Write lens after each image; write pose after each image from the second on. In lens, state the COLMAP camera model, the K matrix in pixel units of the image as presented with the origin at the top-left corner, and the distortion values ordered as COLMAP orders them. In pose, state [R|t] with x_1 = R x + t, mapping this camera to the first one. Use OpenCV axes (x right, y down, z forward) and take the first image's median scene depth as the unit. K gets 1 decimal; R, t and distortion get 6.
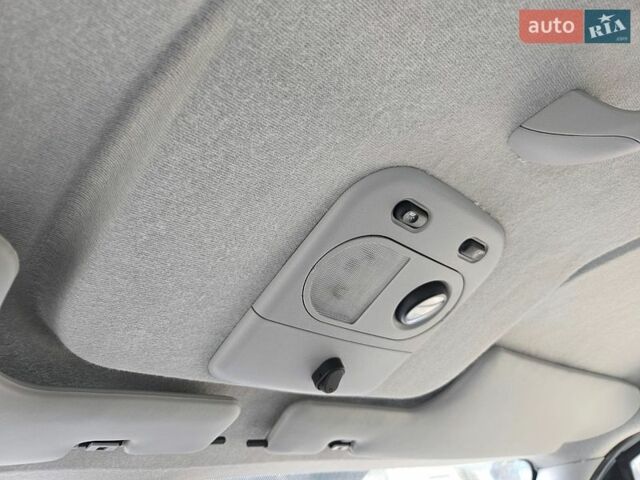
lens RADIAL K [[428.1, 0, 320.0], [0, 428.1, 240.0], [0, 0, 1]] dist [-0.007053, -0.002466]
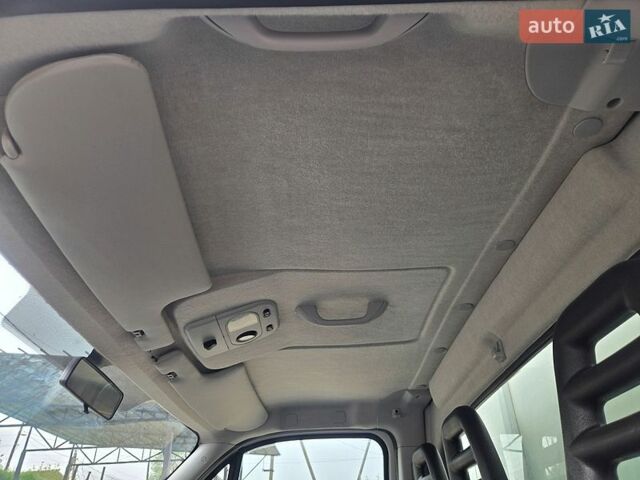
lens RADIAL K [[428.1, 0, 320.0], [0, 428.1, 240.0], [0, 0, 1]] dist [-0.007053, -0.002466]
pose [[0.669653, 0.541228, 0.508564, -1.374895], [-0.479995, 0.837942, -0.259726, 0.121809], [-0.566718, -0.070183, 0.820917, -1.808023]]
